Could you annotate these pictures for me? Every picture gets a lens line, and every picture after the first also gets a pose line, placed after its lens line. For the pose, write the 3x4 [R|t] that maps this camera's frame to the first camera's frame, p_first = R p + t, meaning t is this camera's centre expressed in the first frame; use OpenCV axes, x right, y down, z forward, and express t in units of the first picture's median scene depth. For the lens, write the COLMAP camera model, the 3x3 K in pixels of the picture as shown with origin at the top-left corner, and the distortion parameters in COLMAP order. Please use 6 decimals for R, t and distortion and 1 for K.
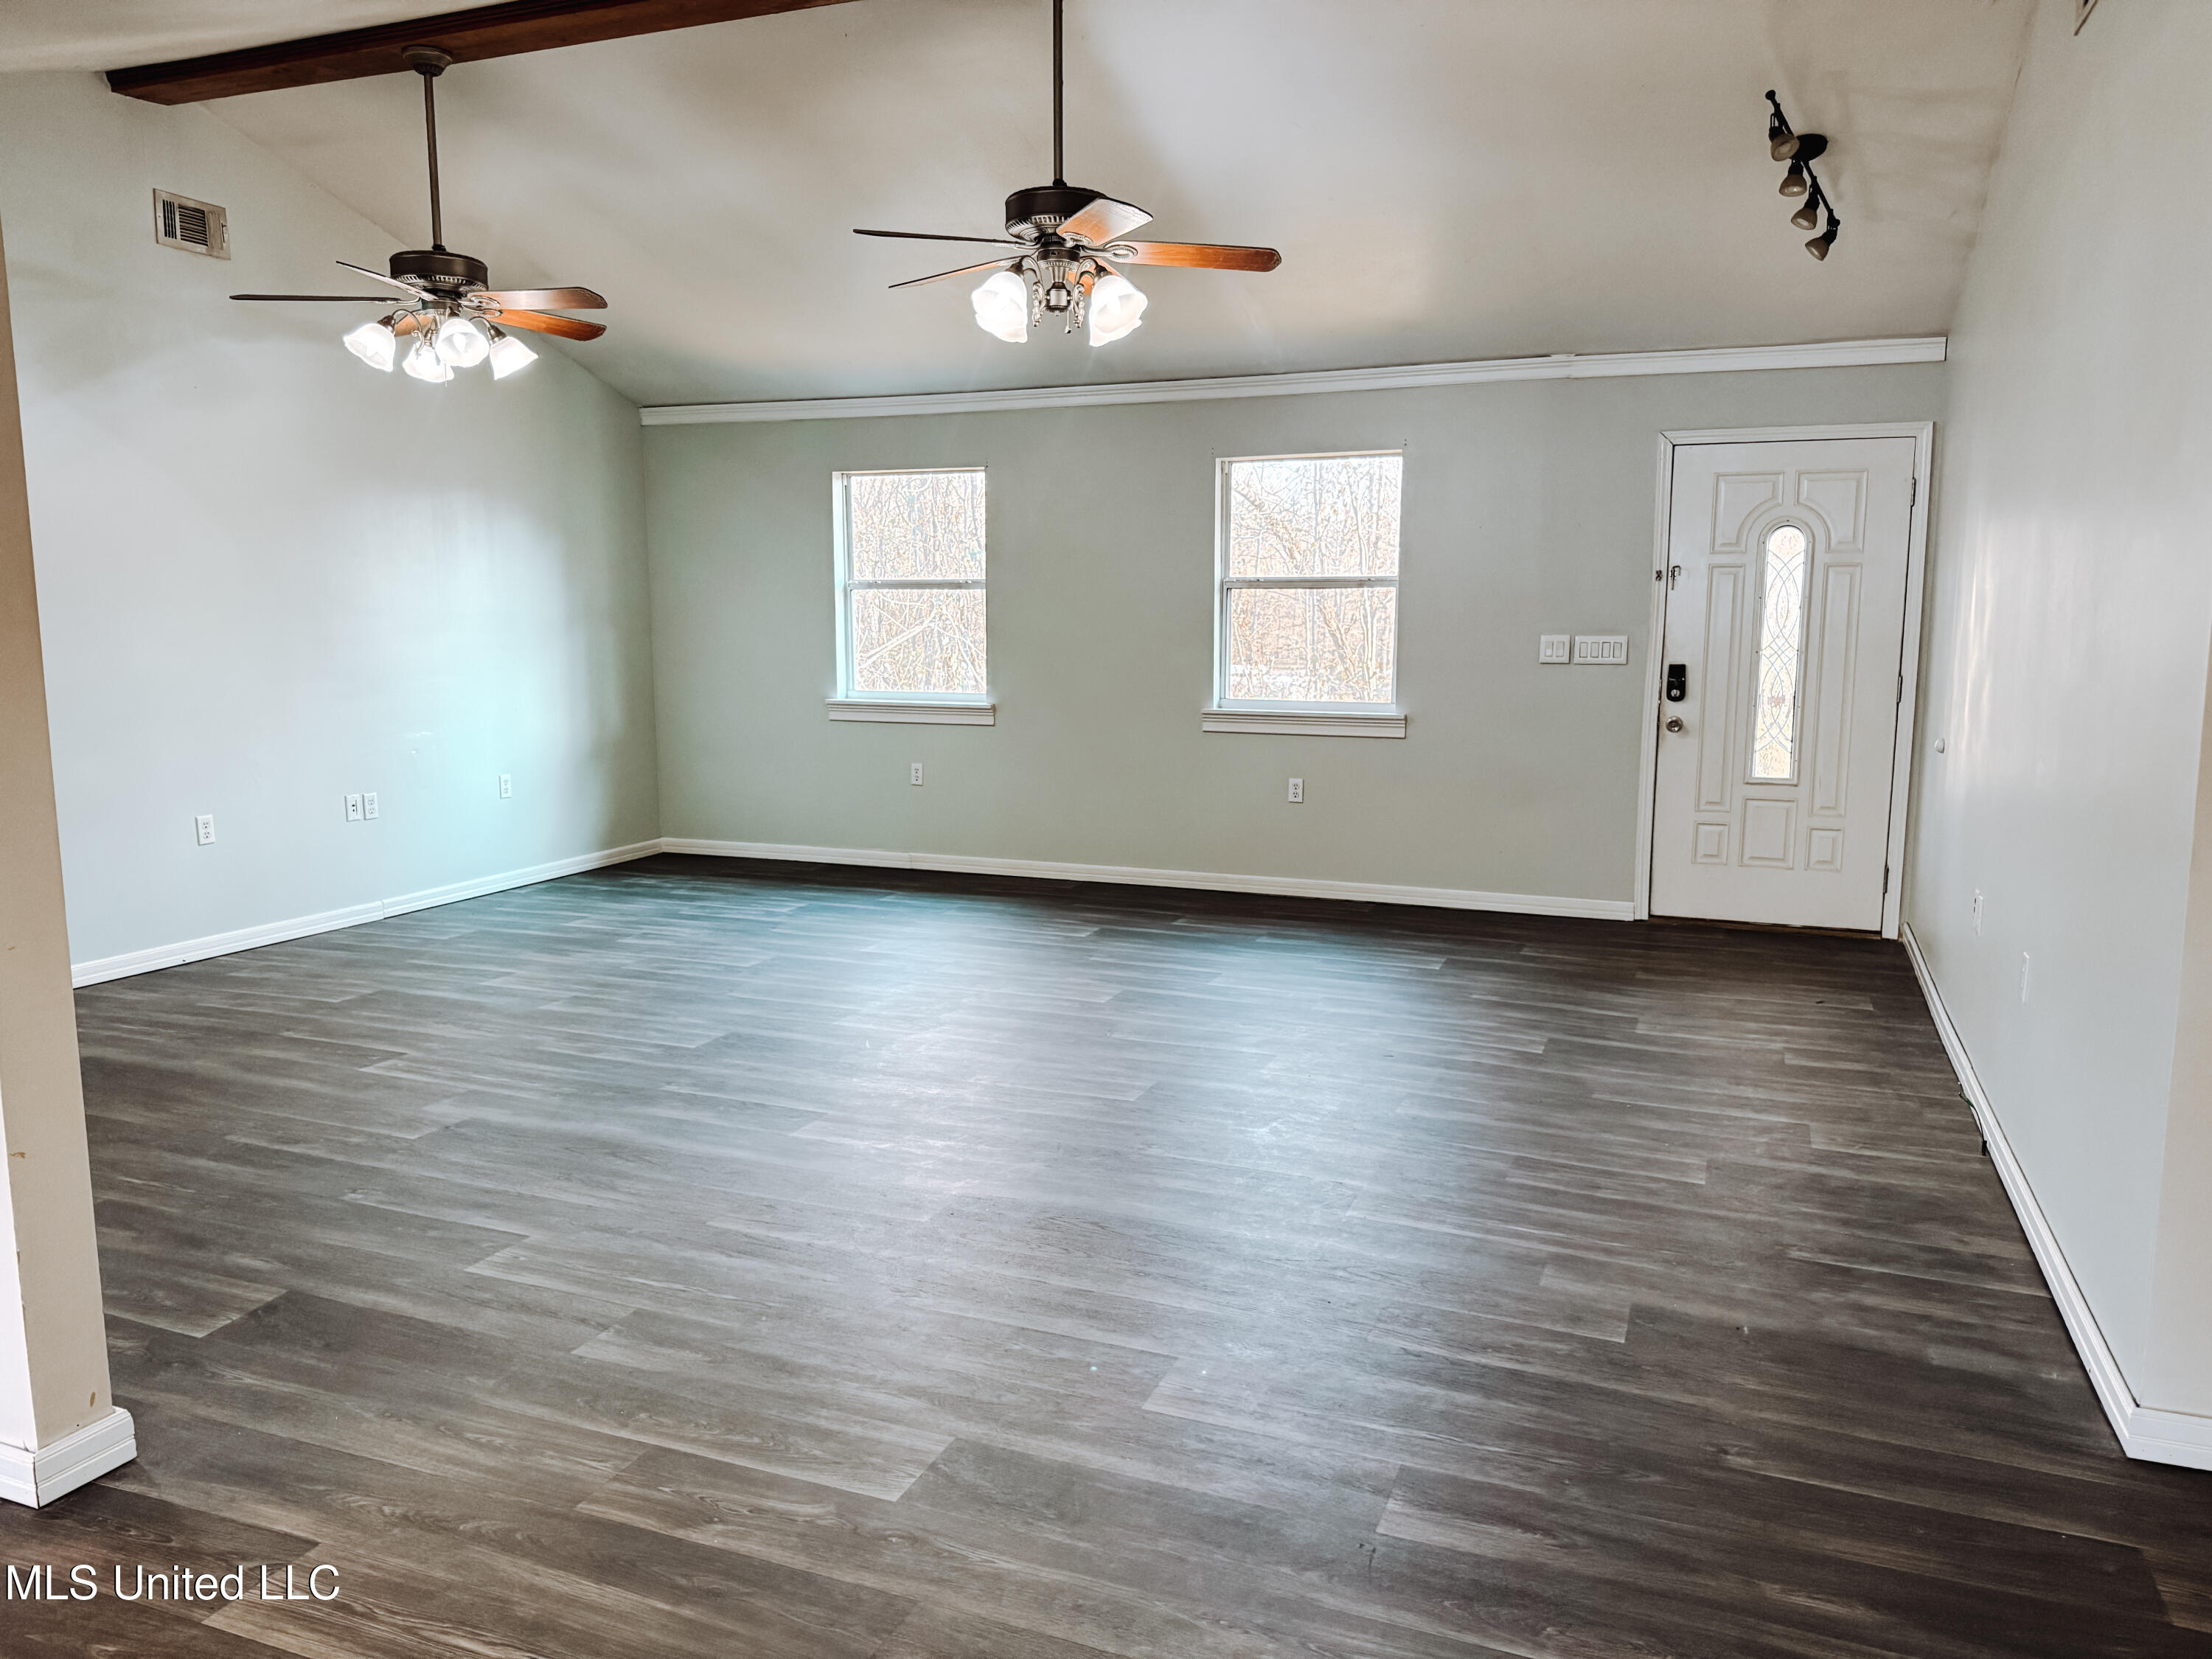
lens RADIAL K [[1565.1, 0, 1106.0], [0, 1565.1, 829.5], [0, 0, 1]] dist [0.104847, -0.143093]
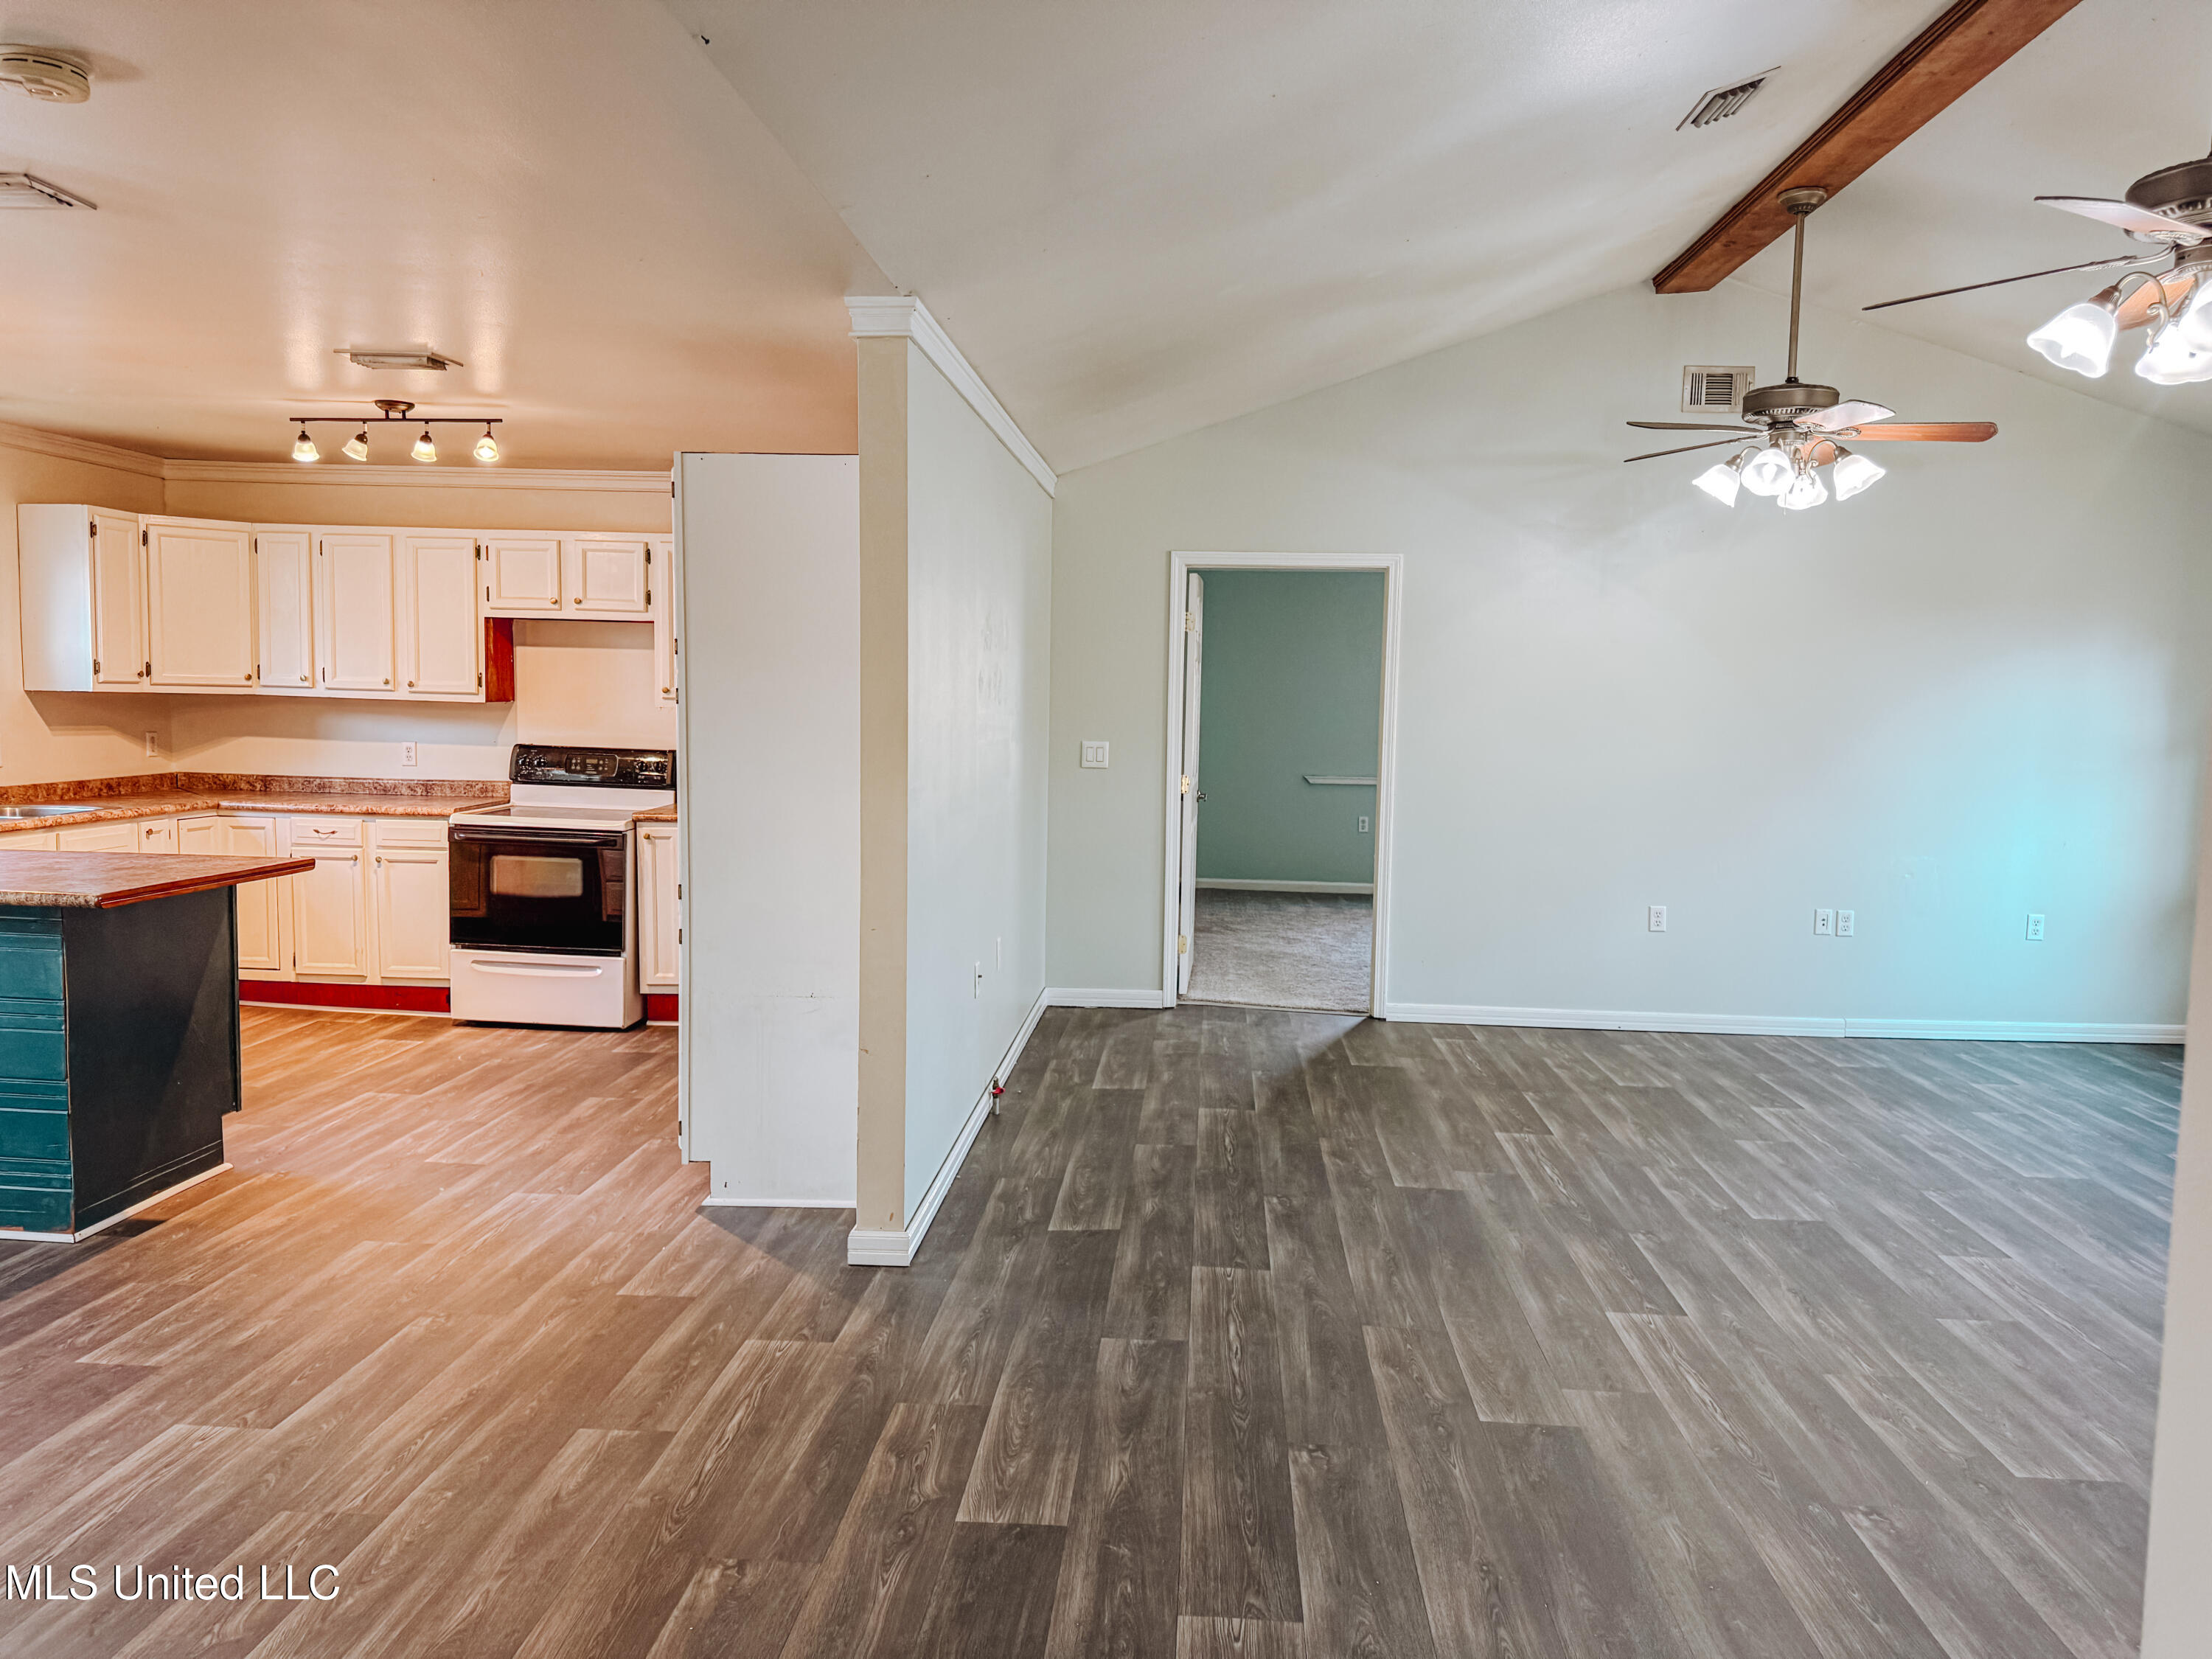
lens RADIAL K [[1562.4, 0, 1116.9], [0, 1562.4, 820.8], [0, 0, 1]] dist [0.100694, -0.144418]
pose [[0.317755, 0.082971, -0.944536, 0.387494], [-0.148933, 0.988166, 0.036701, -0.055361], [0.936403, 0.129010, 0.326352, 0.276734]]
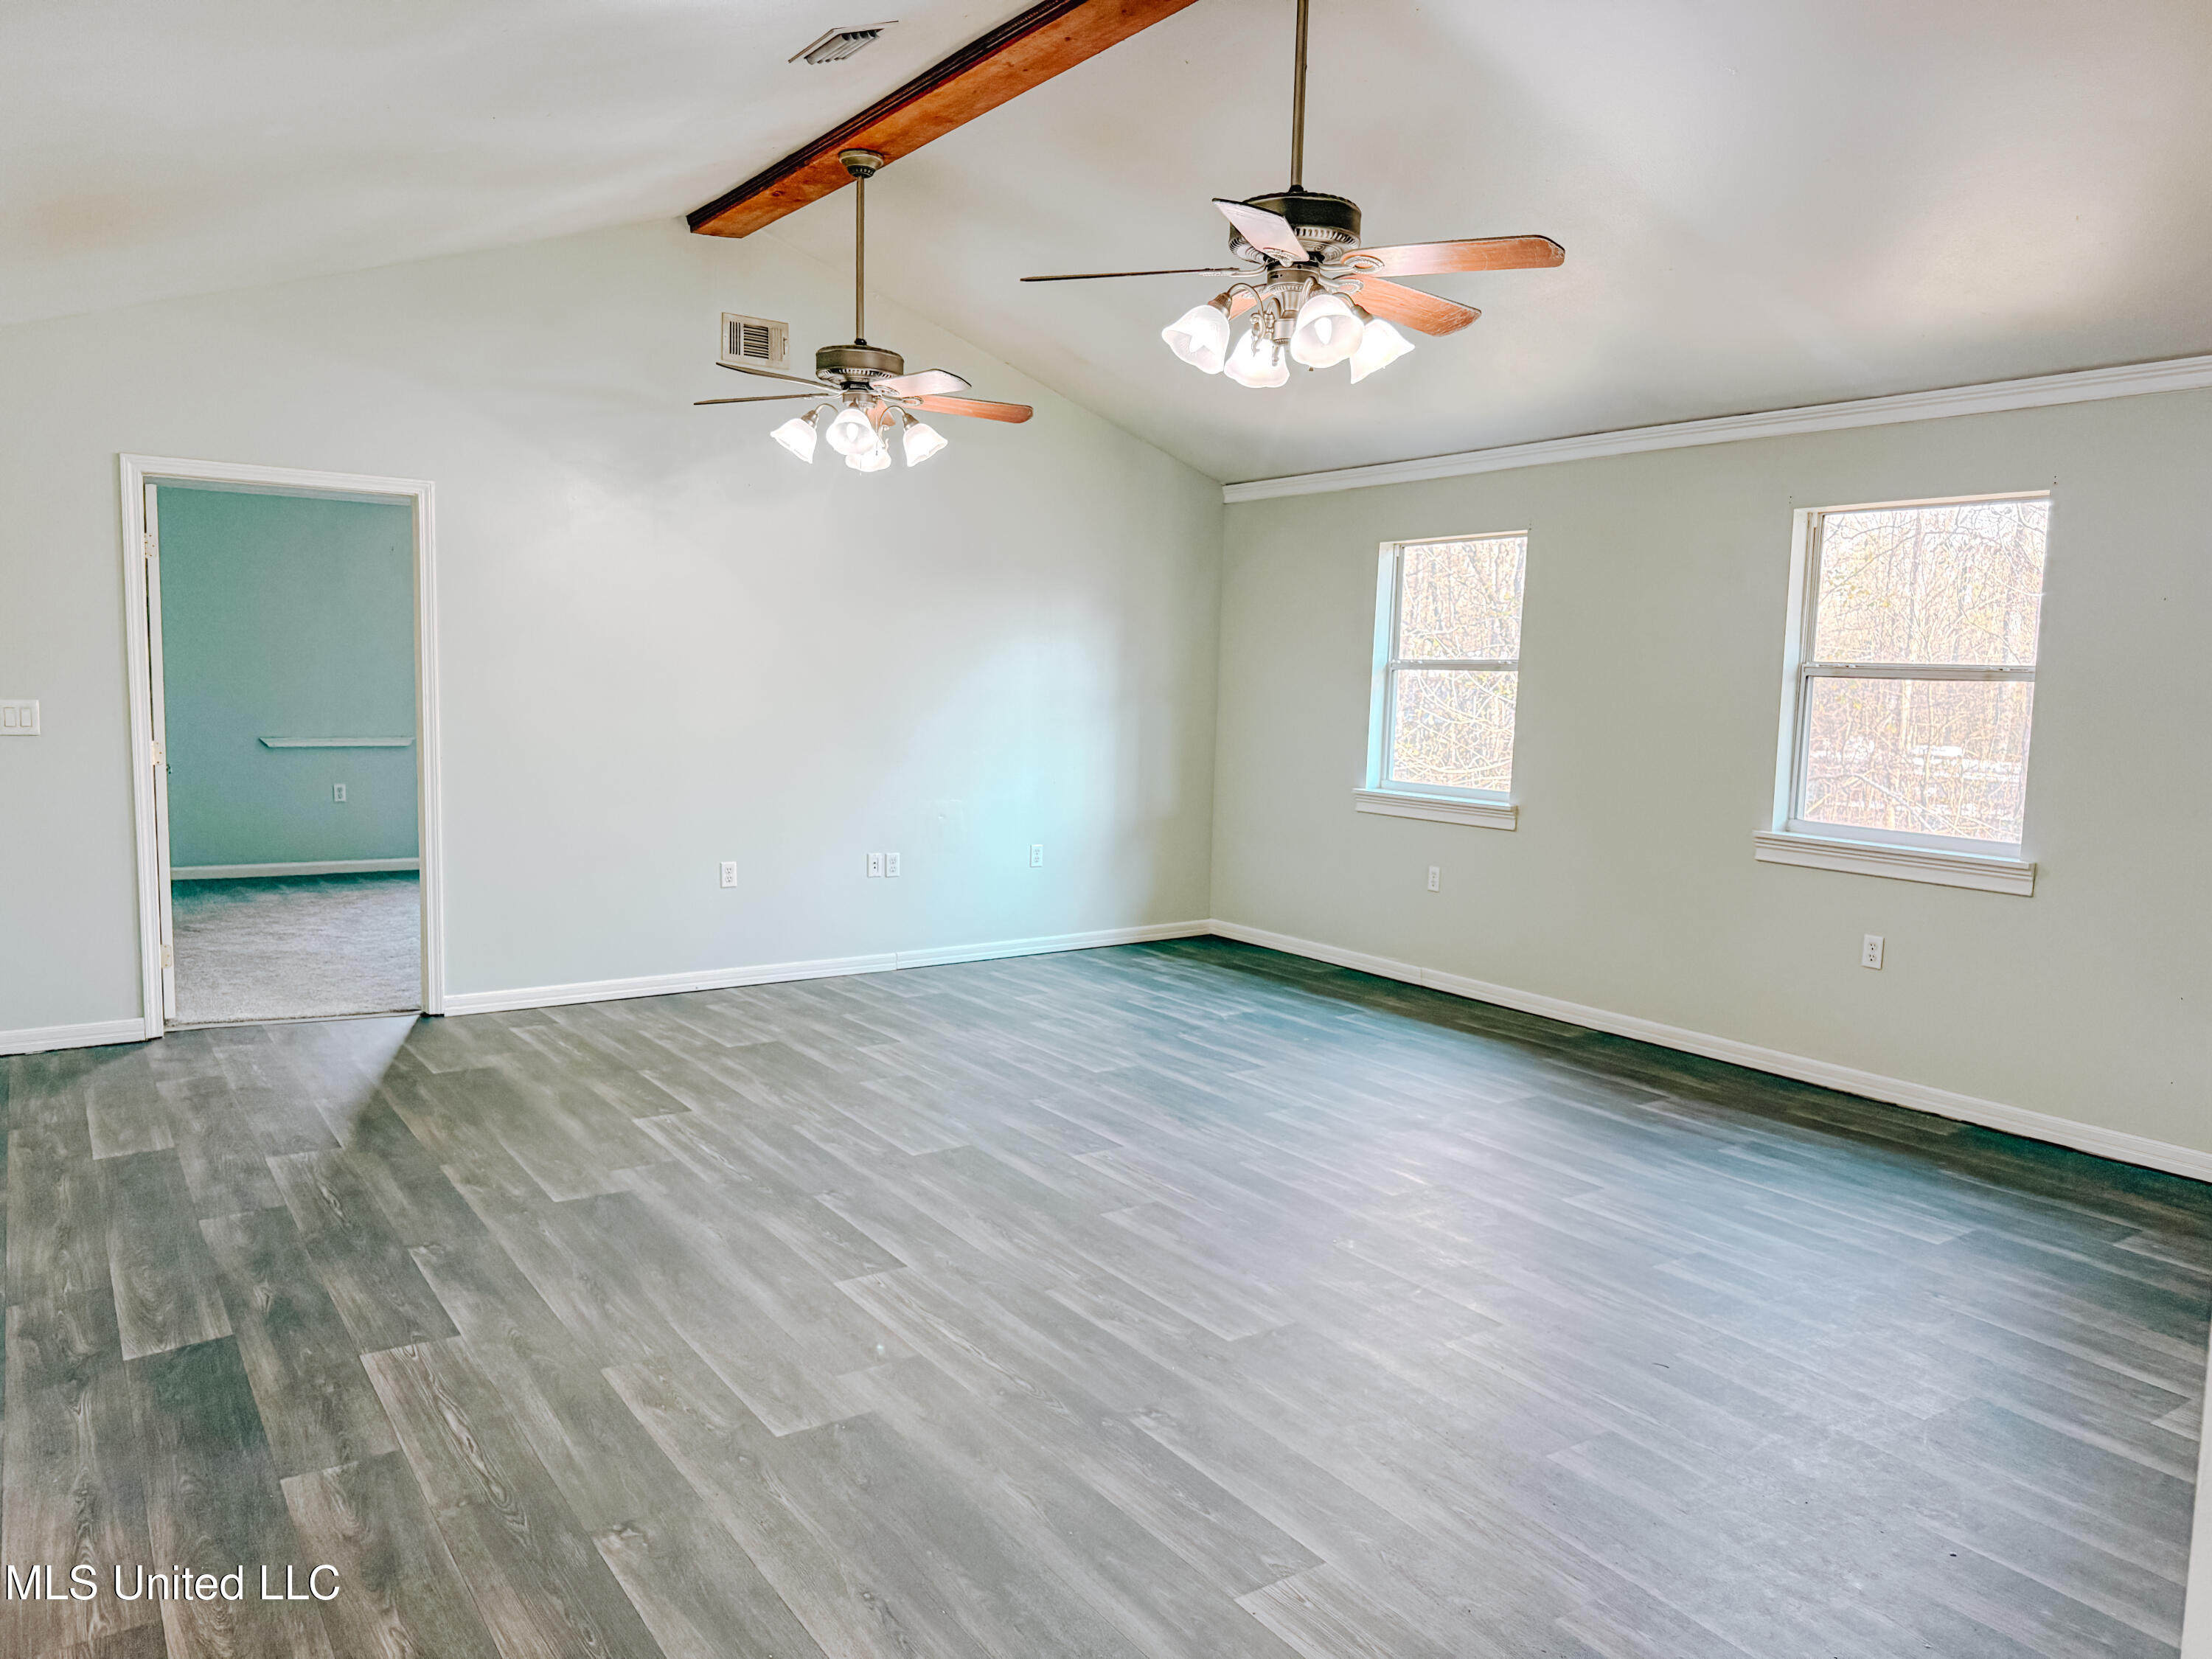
lens RADIAL K [[1565.1, 0, 1106.0], [0, 1565.1, 829.5], [0, 0, 1]] dist [0.104847, -0.143093]
pose [[0.834347, 0.075609, -0.546029, 0.278655], [-0.098261, 0.995084, -0.012355, -0.046356], [0.542411, 0.063961, 0.837675, 0.219343]]
